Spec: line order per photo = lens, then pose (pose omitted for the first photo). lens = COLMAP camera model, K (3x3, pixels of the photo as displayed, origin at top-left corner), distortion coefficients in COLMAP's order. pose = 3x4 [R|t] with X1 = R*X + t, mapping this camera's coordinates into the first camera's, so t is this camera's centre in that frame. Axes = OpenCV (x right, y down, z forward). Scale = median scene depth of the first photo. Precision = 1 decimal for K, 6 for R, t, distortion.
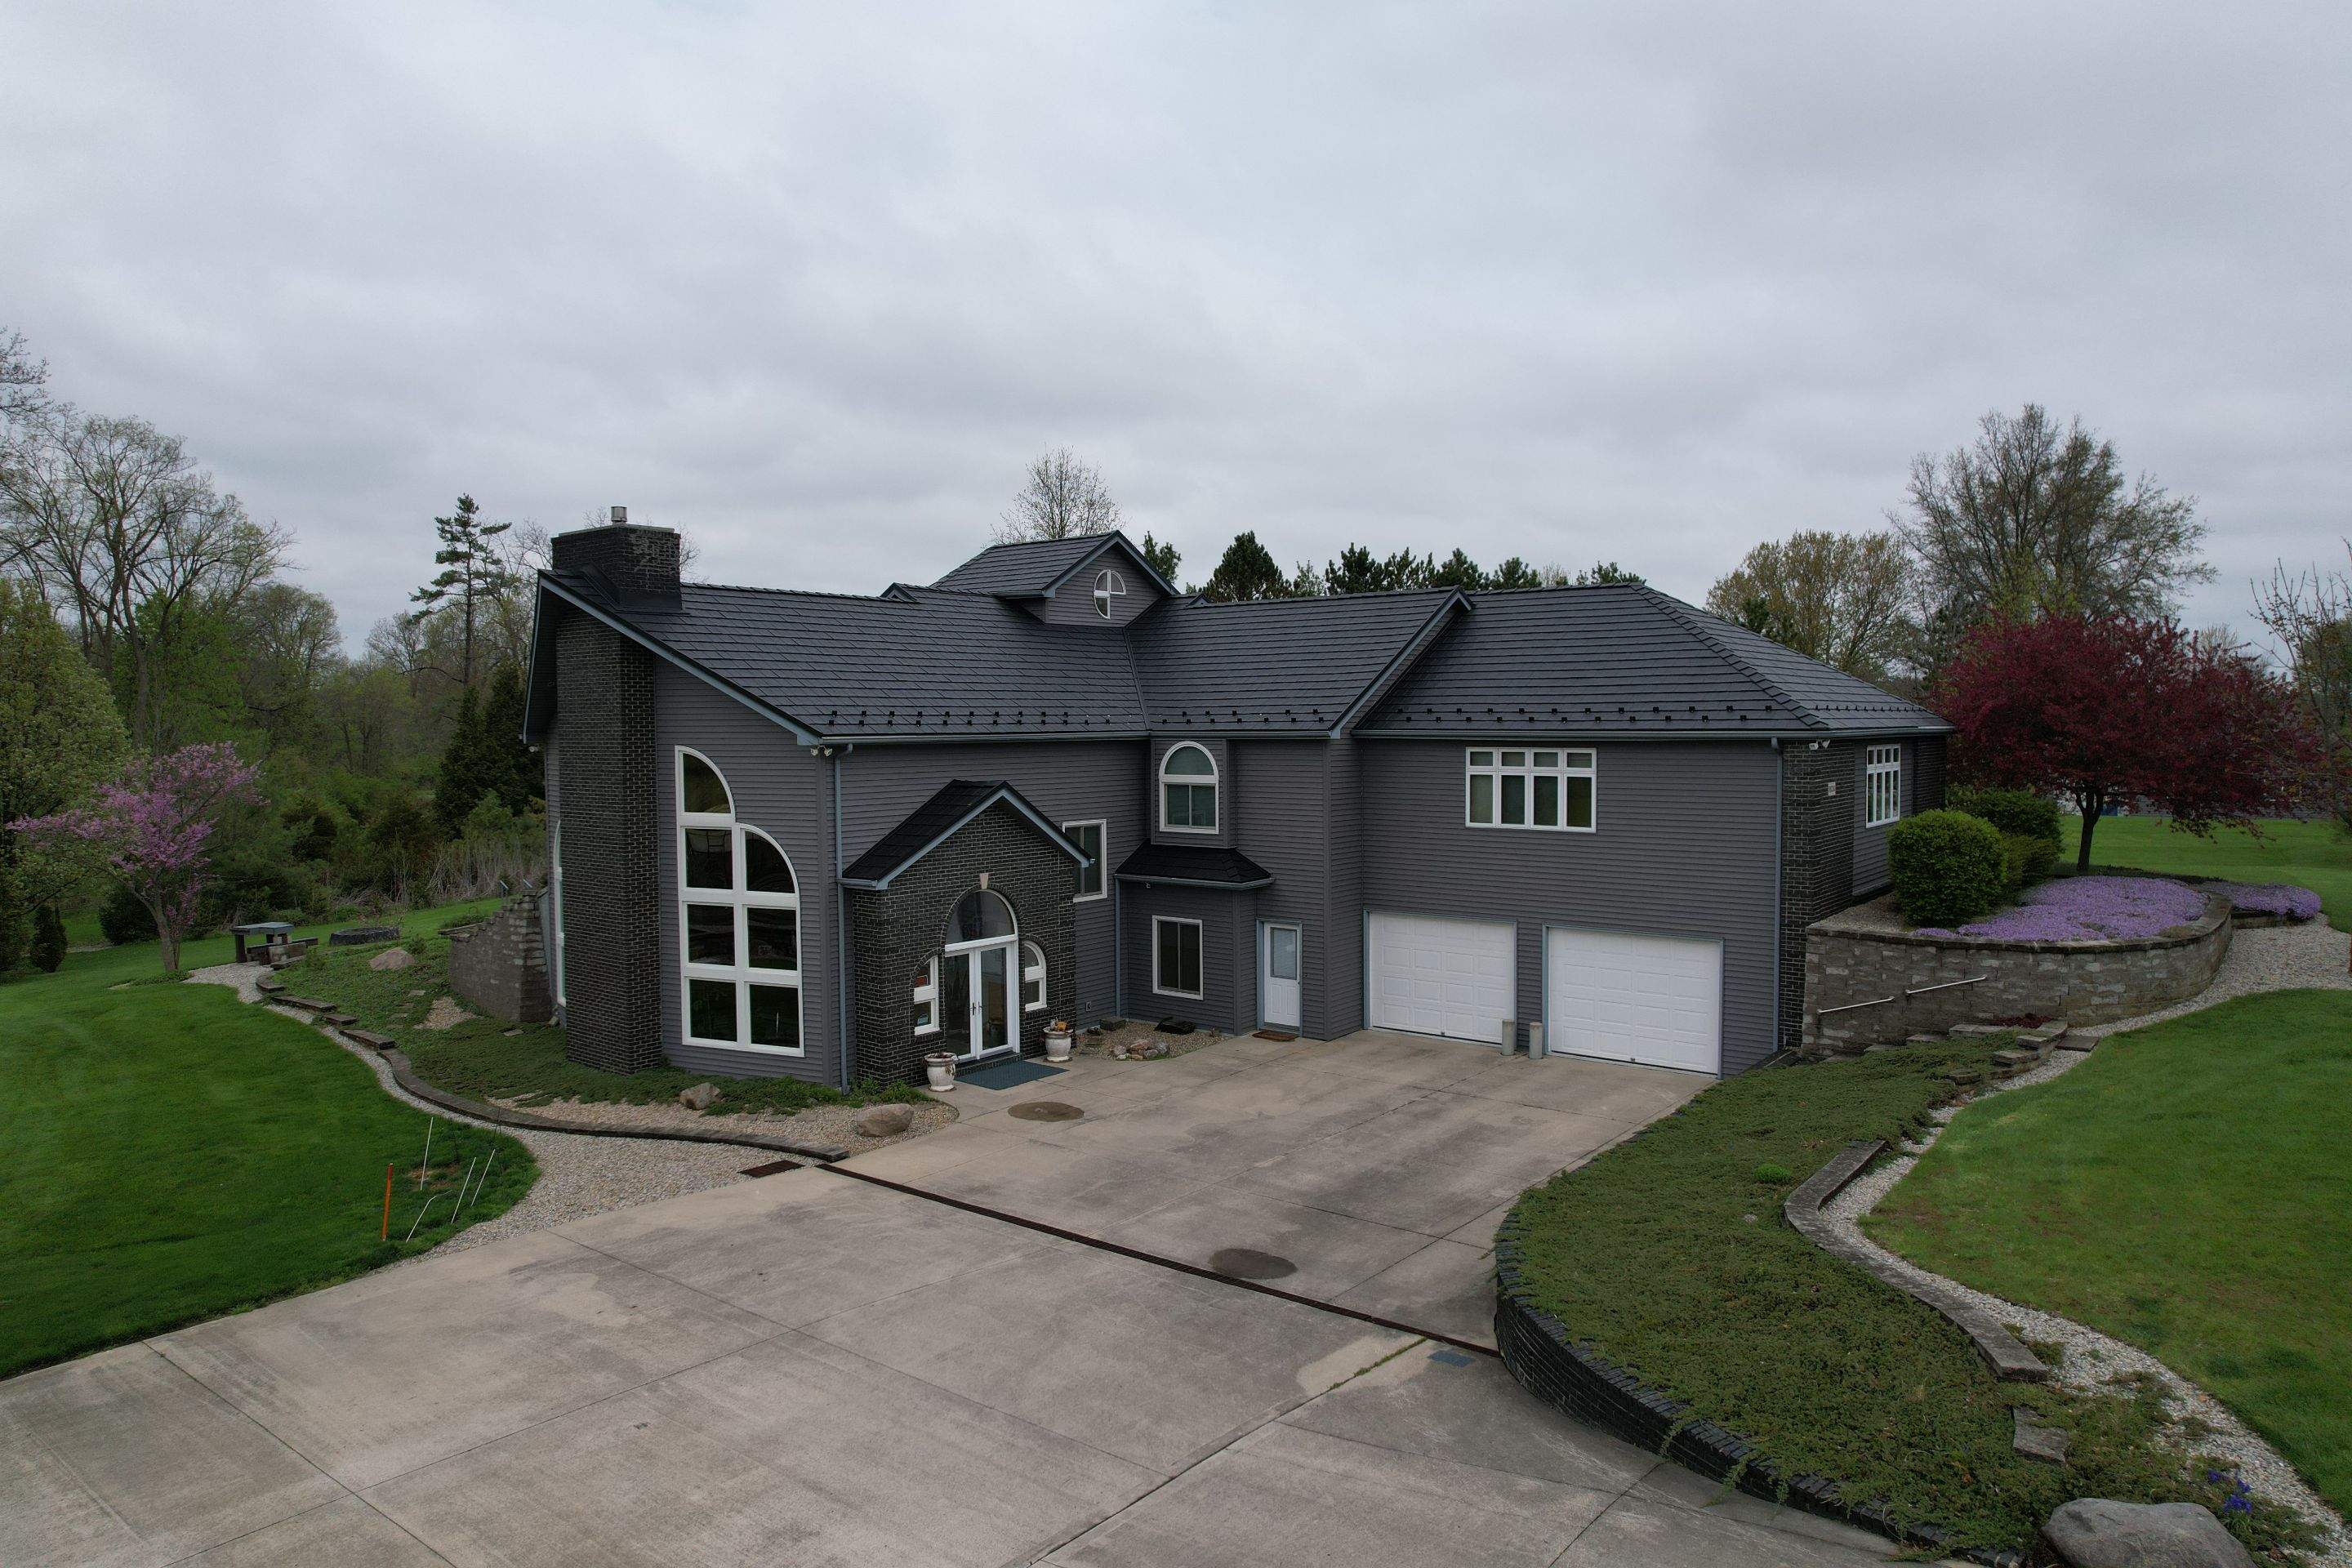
lens RADIAL K [[1508.6, 0, 1176.0], [0, 1508.6, 784.0], [0, 0, 1]] dist [-0.089584, 0.078645]
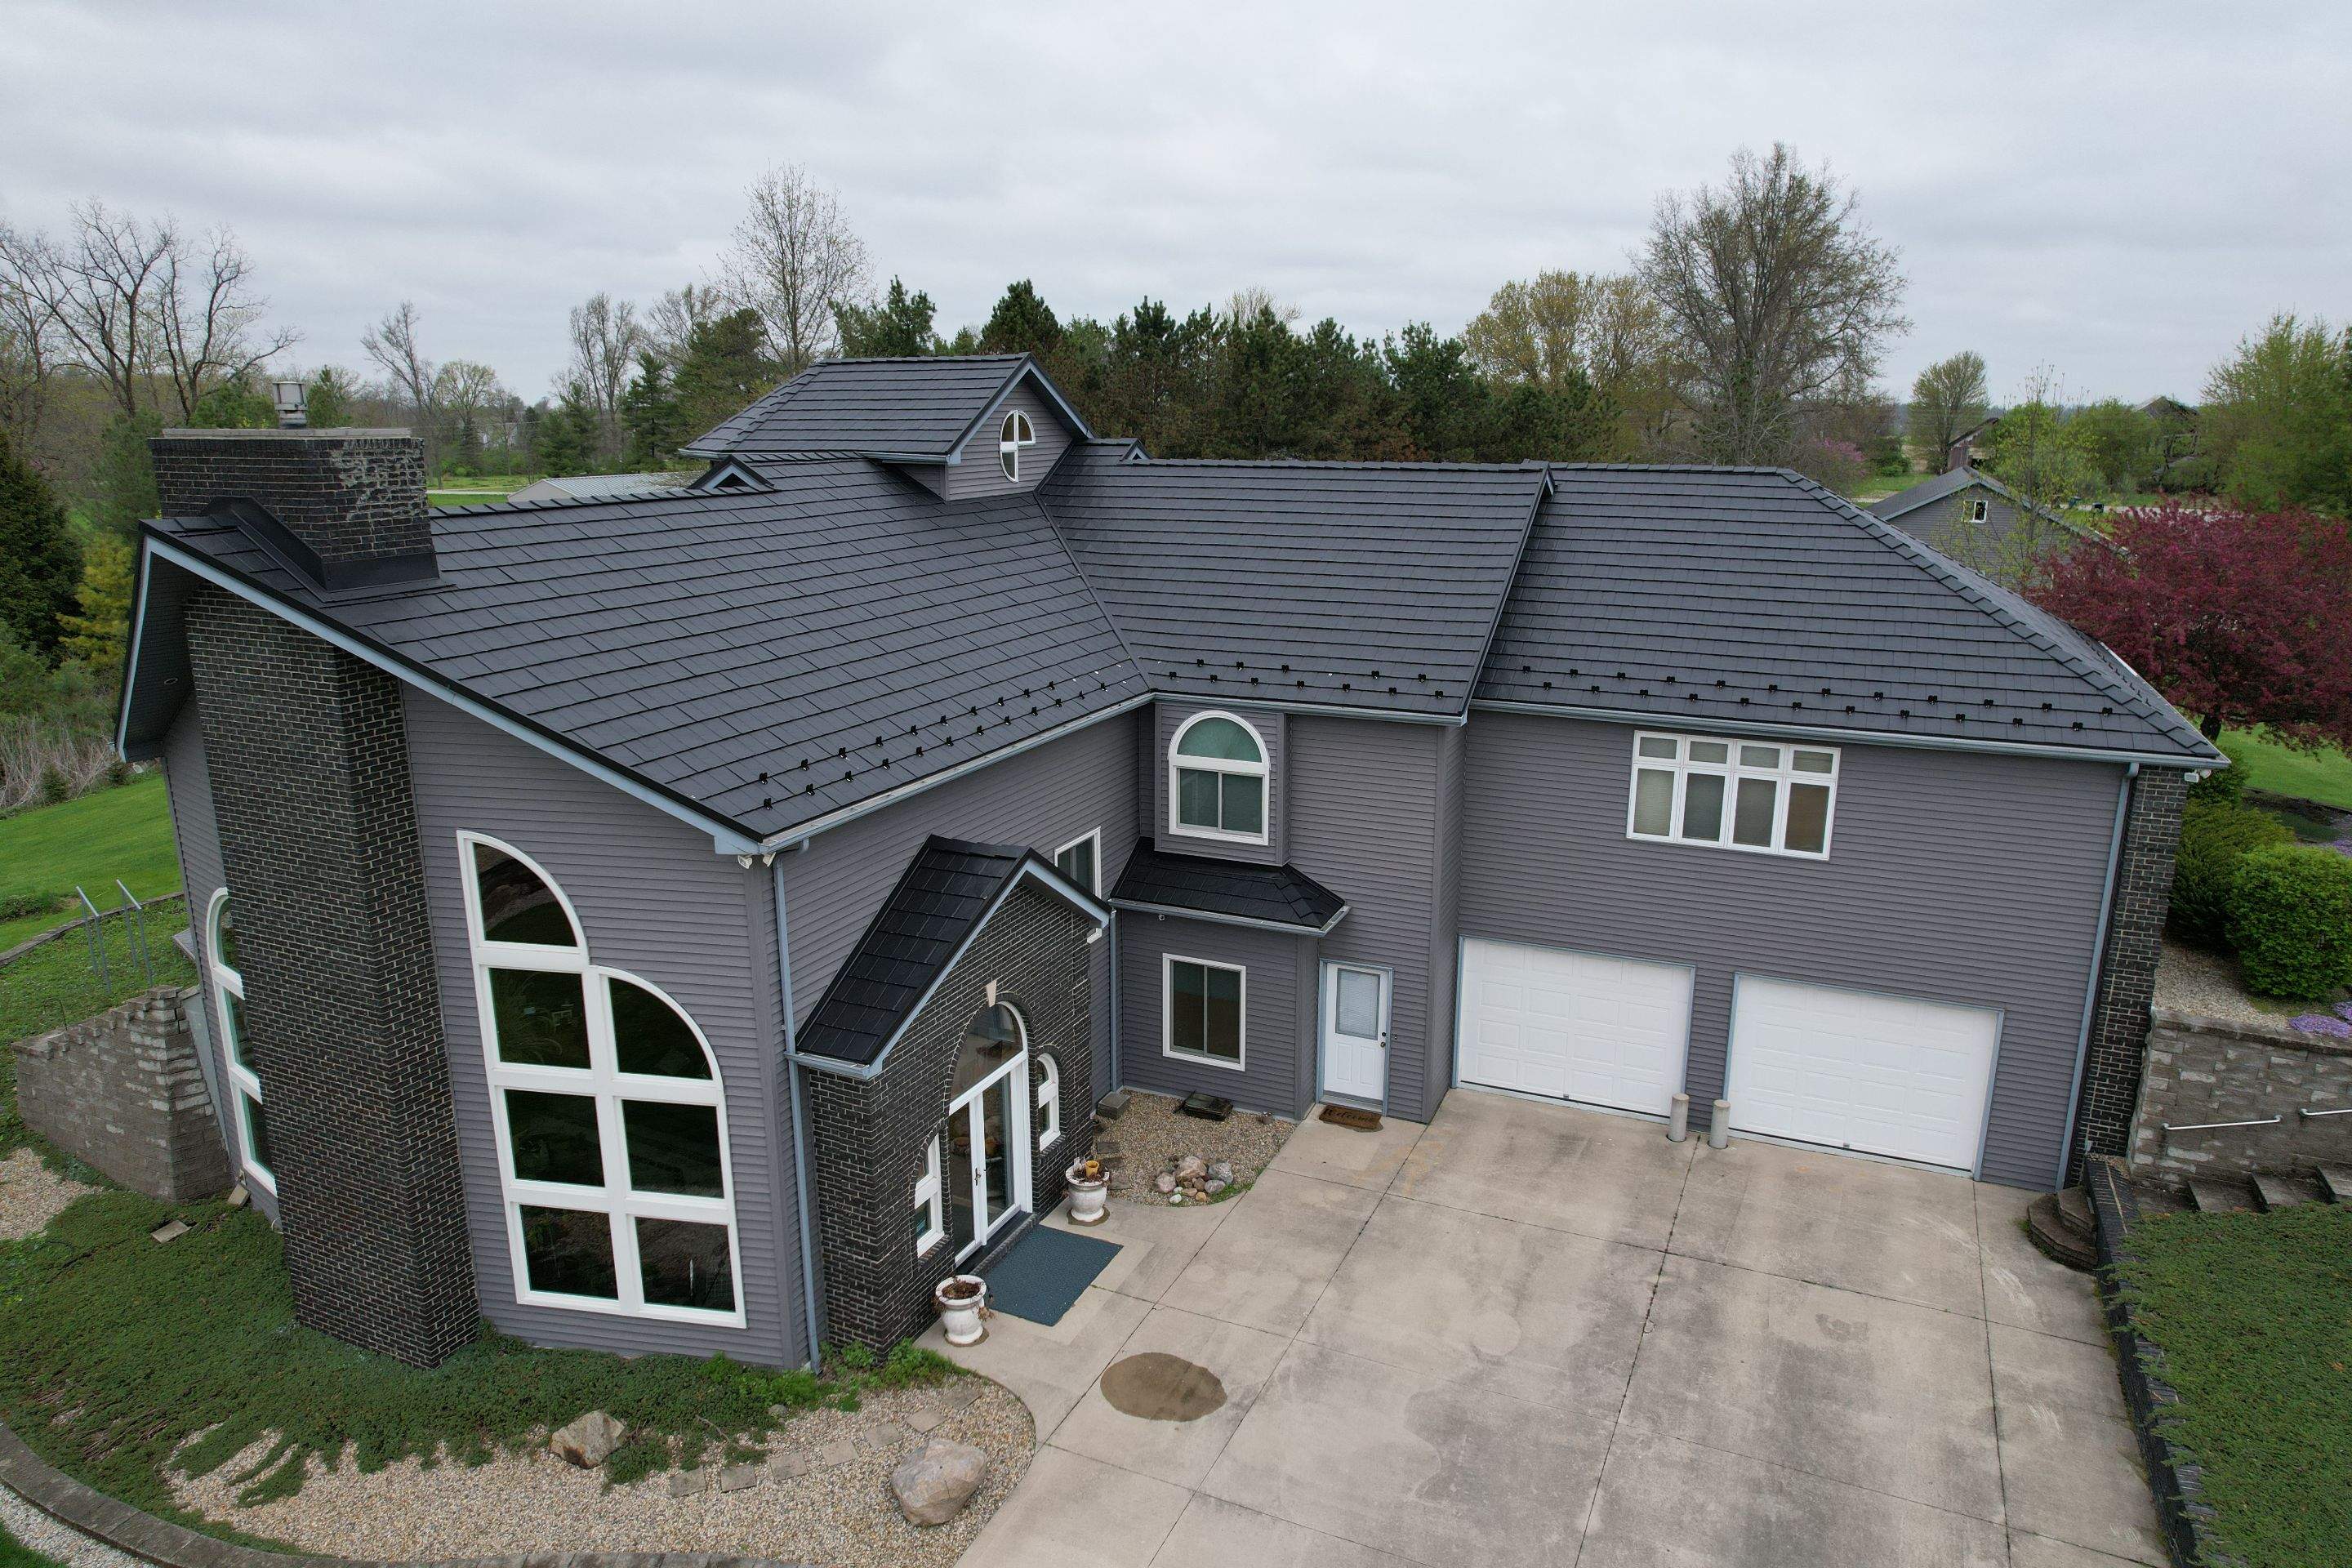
lens RADIAL K [[1508.6, 0, 1176.0], [0, 1508.6, 784.0], [0, 0, 1]] dist [-0.089584, 0.078645]
pose [[0.969181, -0.051262, 0.240958, -0.207487], [0.002823, 0.980357, 0.197211, -0.152656], [-0.246334, -0.190453, 0.950288, 0.408348]]
